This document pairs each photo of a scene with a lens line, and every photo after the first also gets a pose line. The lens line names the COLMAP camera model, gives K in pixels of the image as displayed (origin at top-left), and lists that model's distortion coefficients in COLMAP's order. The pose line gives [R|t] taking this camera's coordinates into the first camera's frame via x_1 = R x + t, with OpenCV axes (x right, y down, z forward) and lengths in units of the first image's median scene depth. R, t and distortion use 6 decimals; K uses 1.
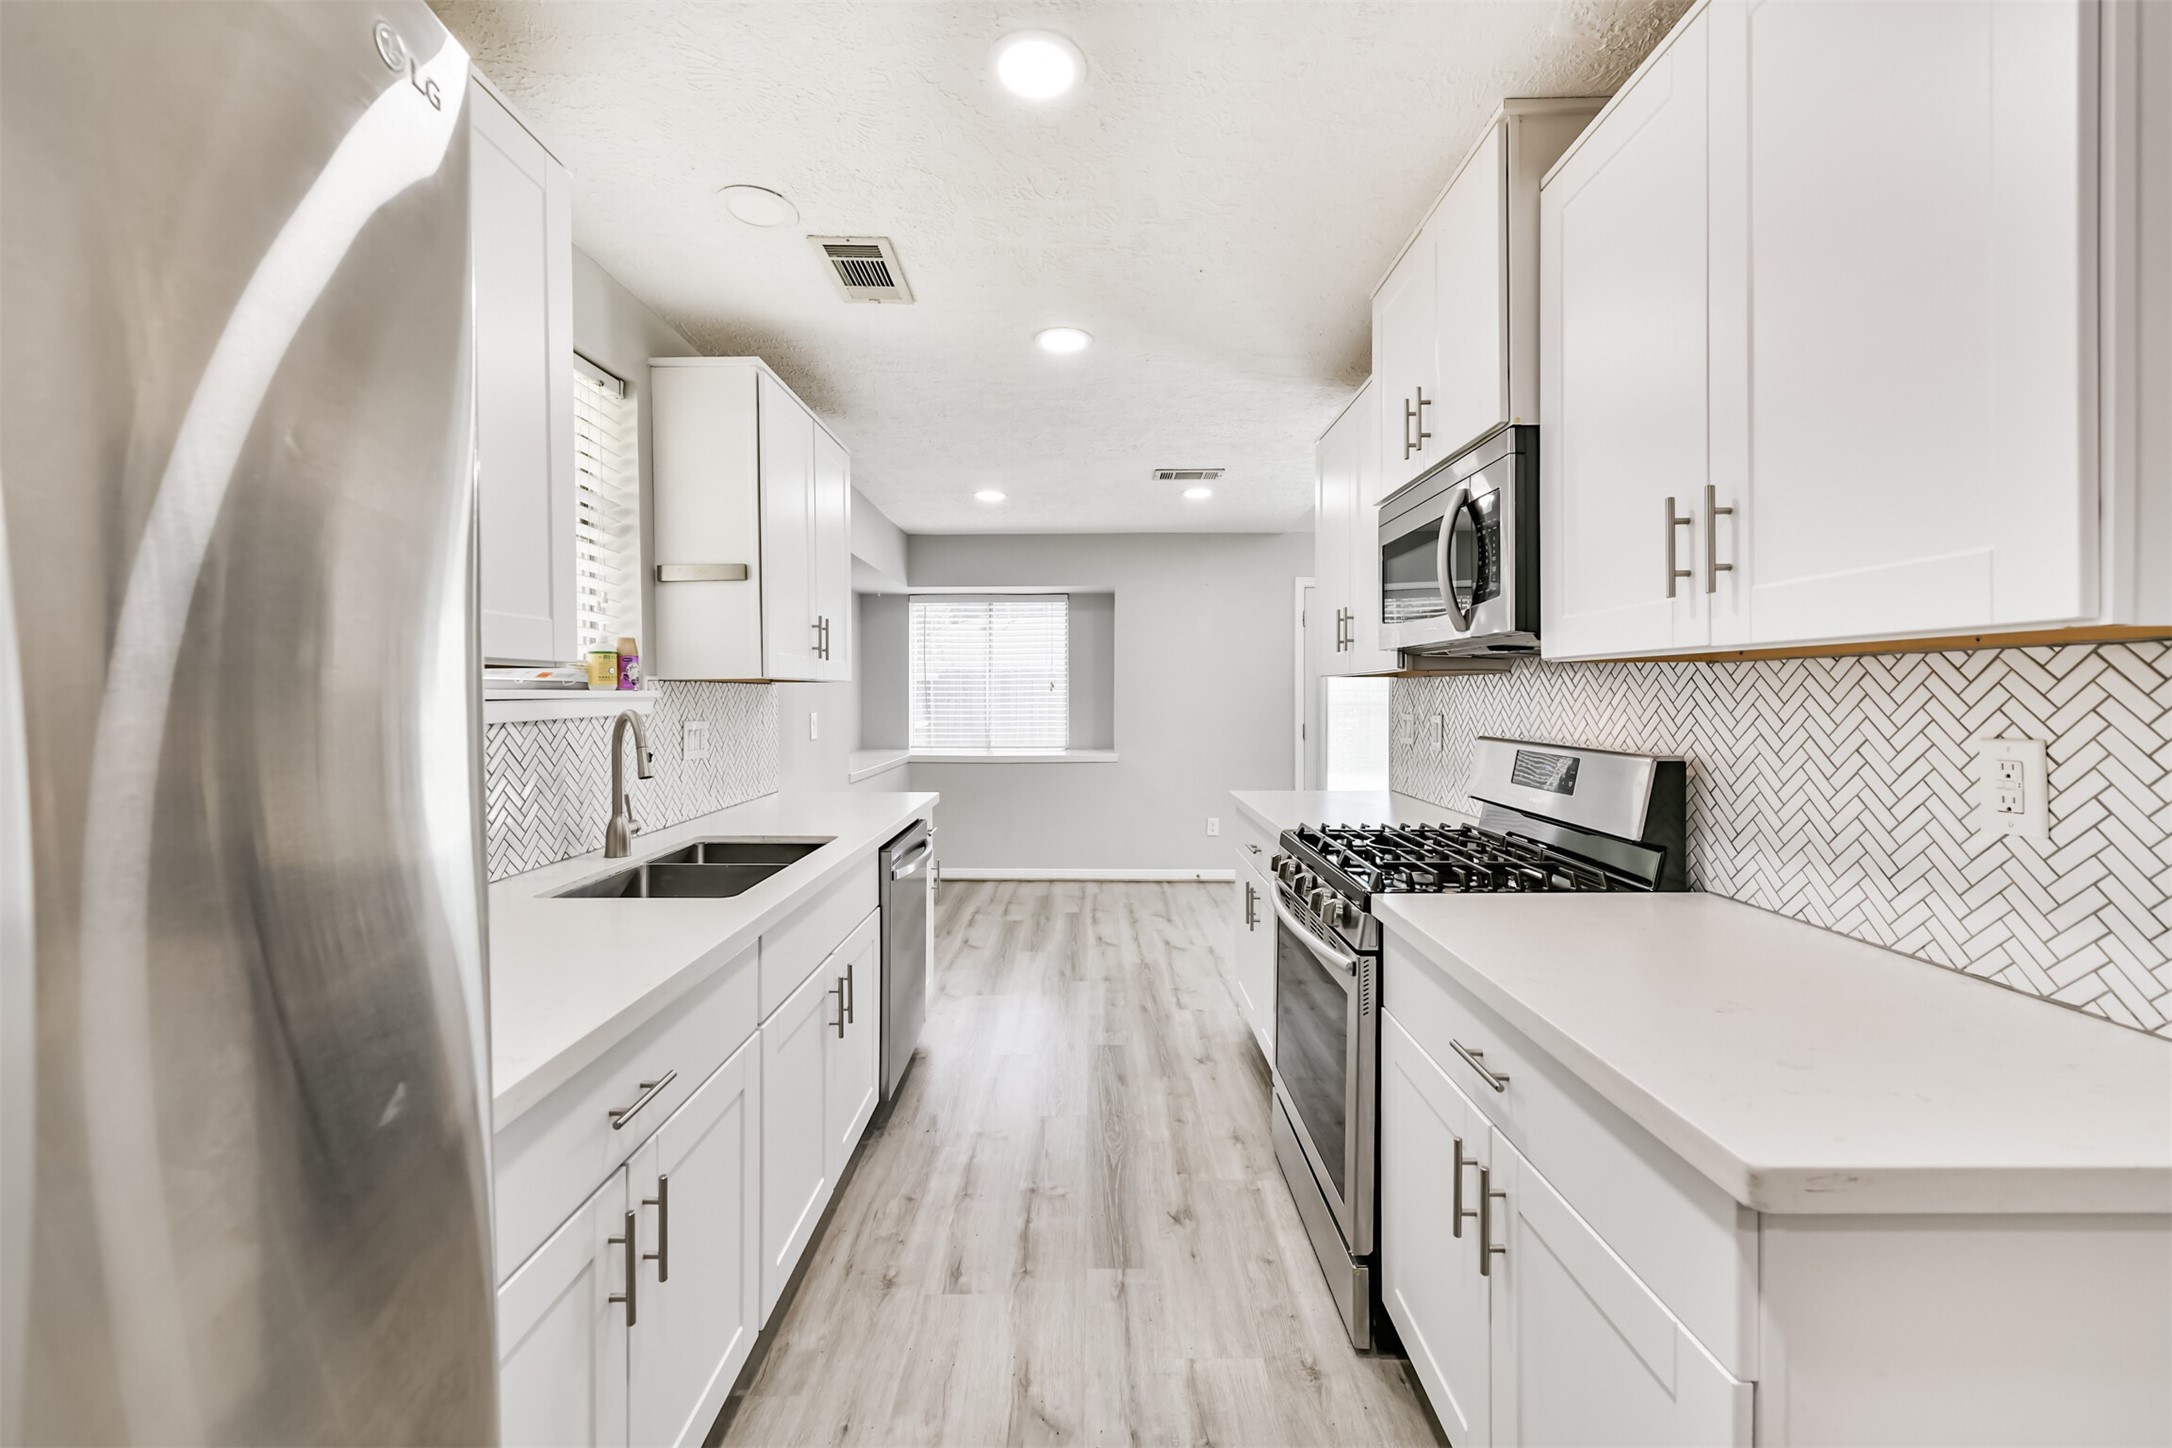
lens RADIAL K [[857.1, 0, 1094.4], [0, 857.1, 708.5], [0, 0, 1]] dist [-0.001228, -0.000450]
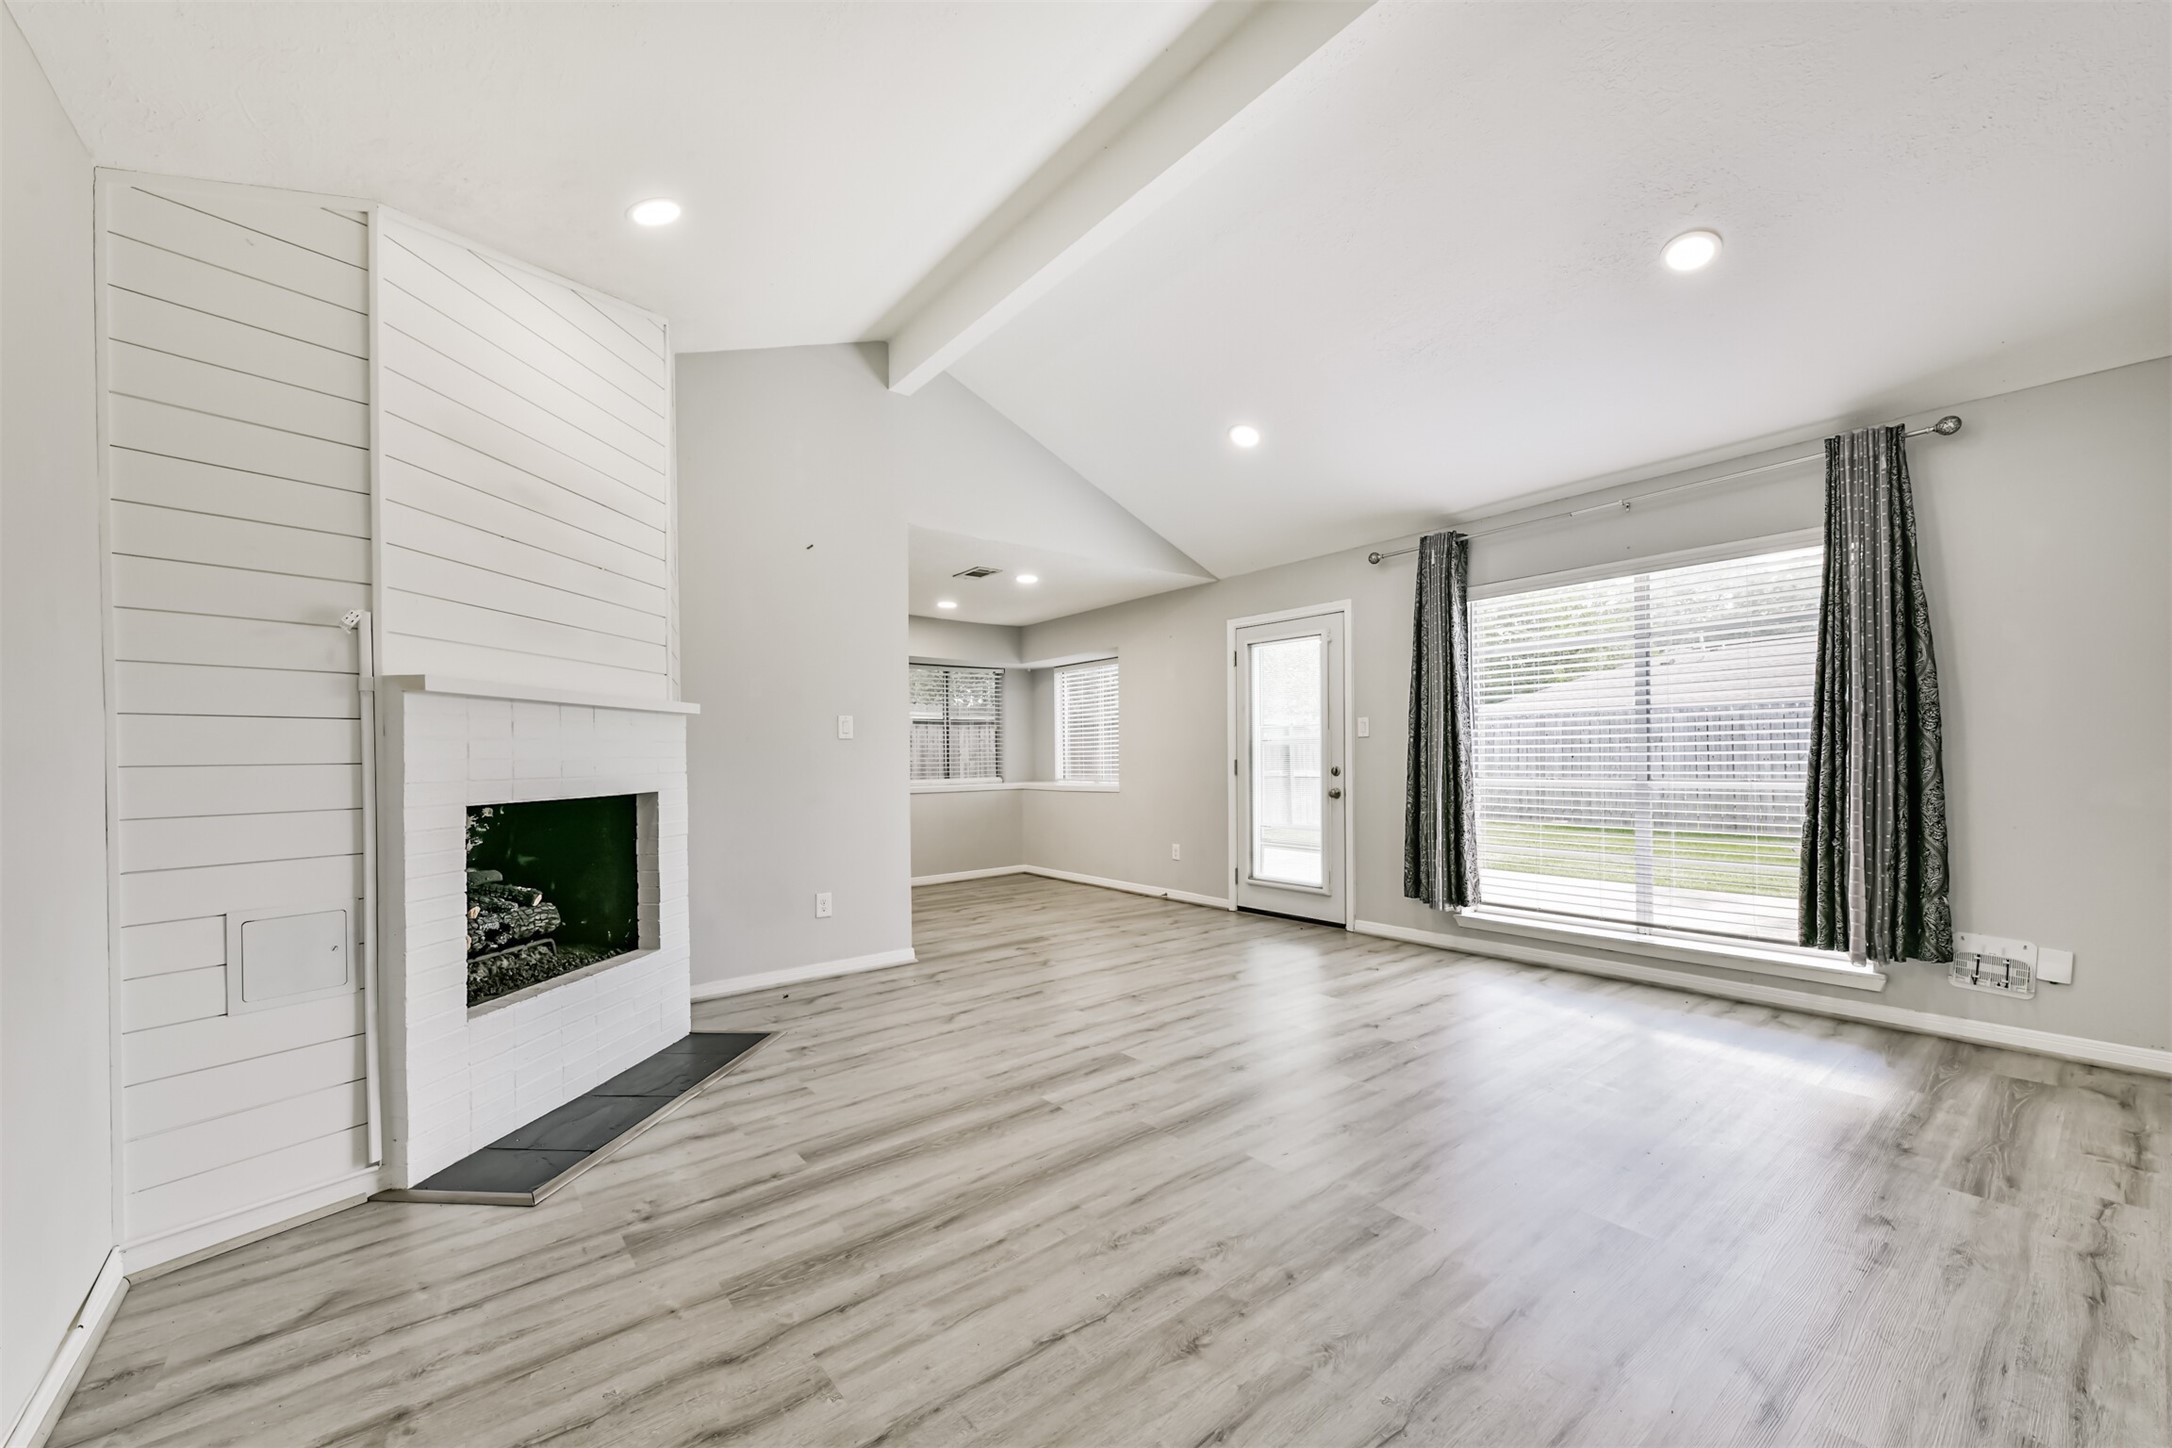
lens RADIAL K [[847.8, 0, 1084.7], [0, 847.8, 742.5], [0, 0, 1]] dist [0.000483, -0.000172]
pose [[0.621807, -0.021019, -0.782888, 2.440572], [0.002508, 0.999688, -0.024847, 0.057692], [0.783167, 0.013487, 0.621666, 0.565216]]
